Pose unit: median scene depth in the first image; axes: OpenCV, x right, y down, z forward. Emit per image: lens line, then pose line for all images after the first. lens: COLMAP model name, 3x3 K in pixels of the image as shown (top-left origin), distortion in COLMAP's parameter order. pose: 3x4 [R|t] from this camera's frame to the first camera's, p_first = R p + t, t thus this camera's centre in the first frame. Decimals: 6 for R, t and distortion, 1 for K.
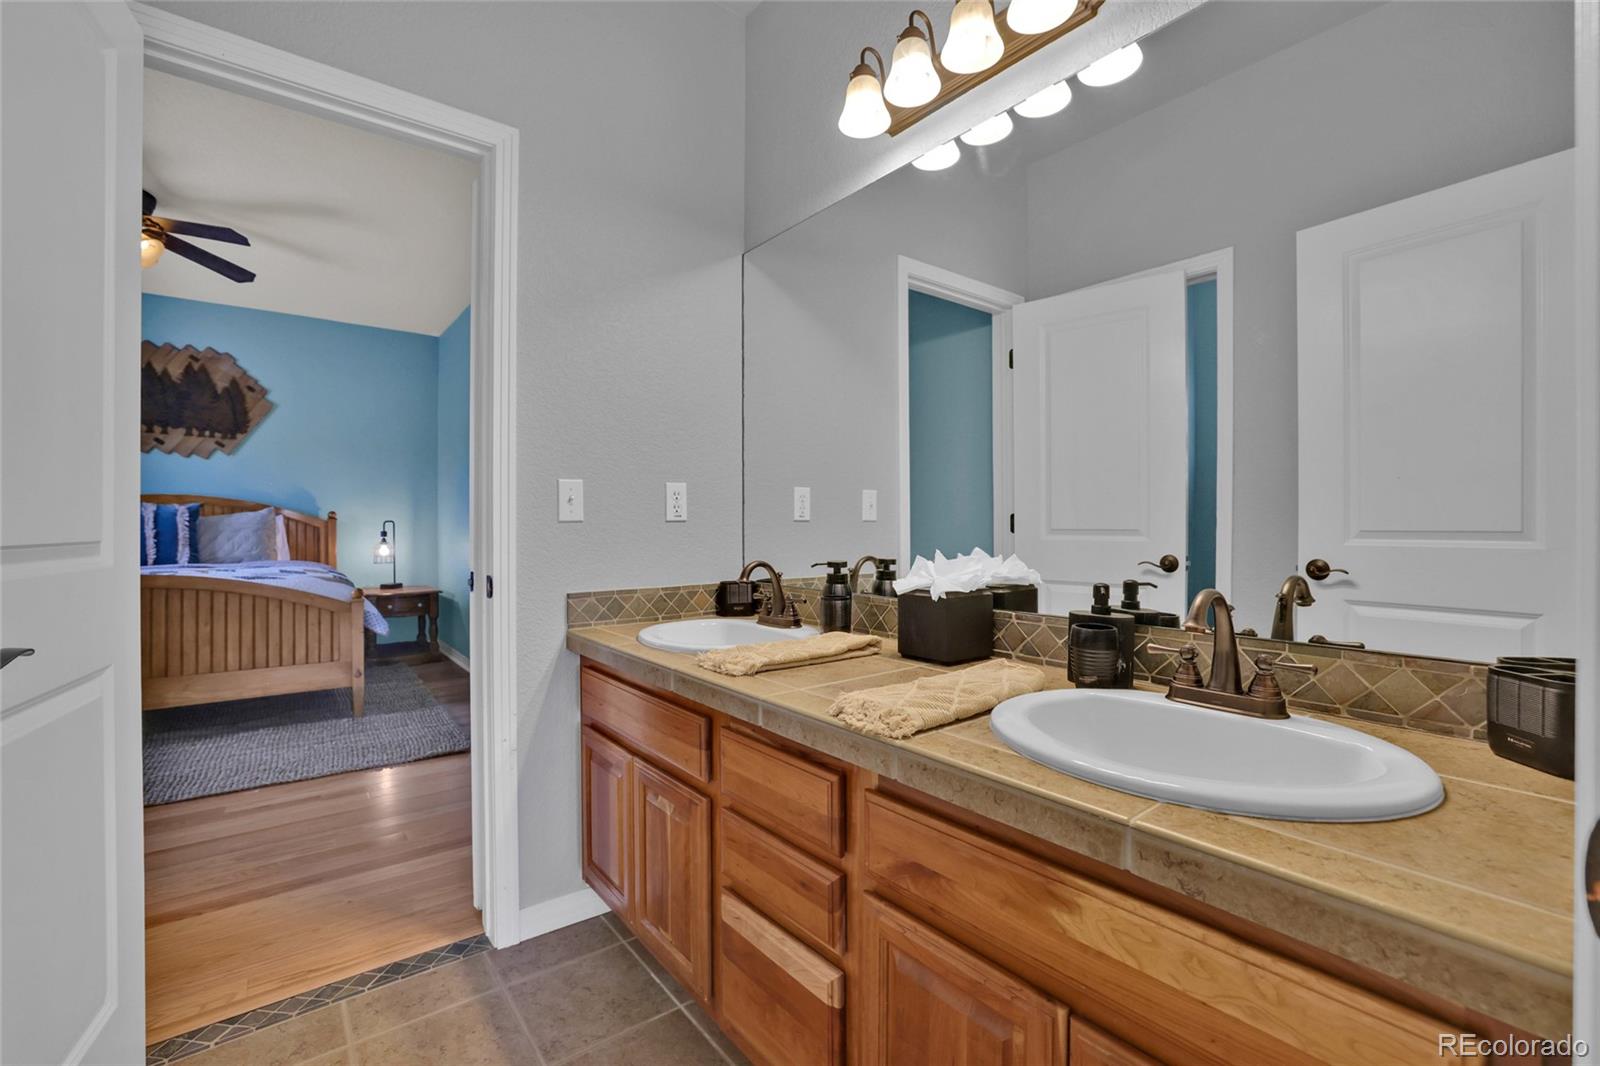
lens RADIAL K [[681.0, 0, 797.9], [0, 681.0, 527.9], [0, 0, 1]] dist [-0.040050, 0.011827]
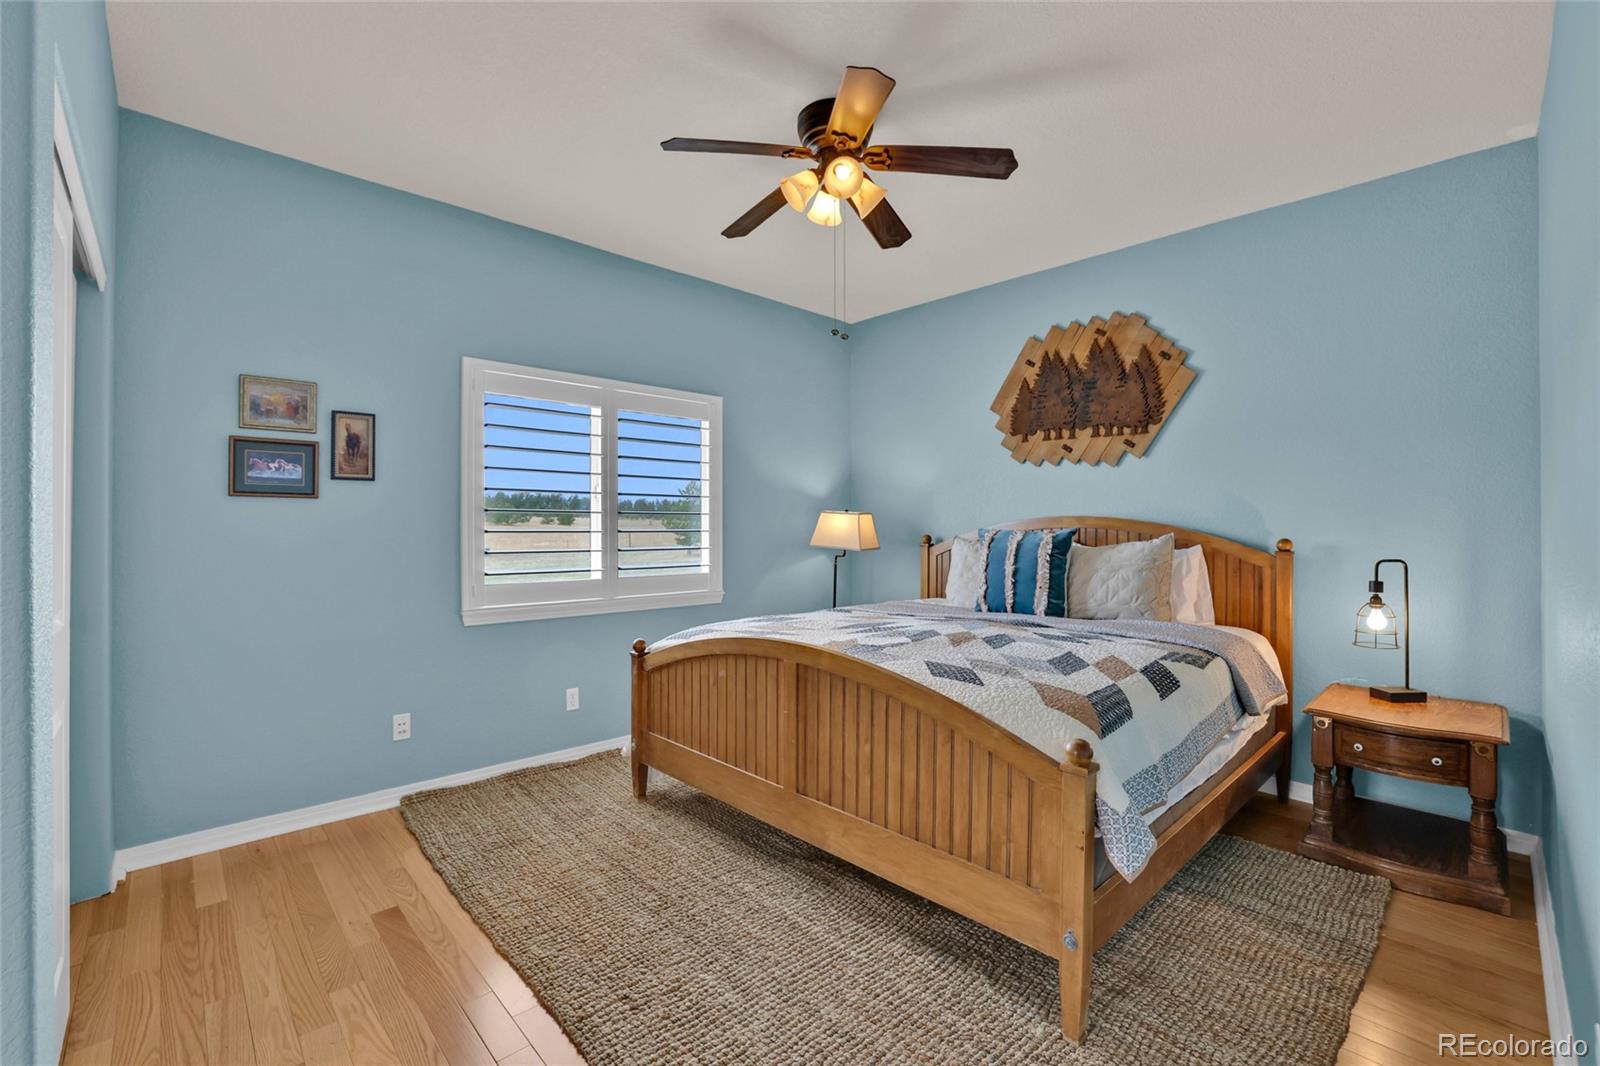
lens RADIAL K [[681.0, 0, 797.9], [0, 681.0, 527.9], [0, 0, 1]] dist [-0.040050, 0.011827]
pose [[0.081233, 0.003829, -0.996688, -0.184331], [-0.007858, 0.999964, 0.003201, -0.035968], [0.996664, 0.007572, 0.081260, 0.599643]]
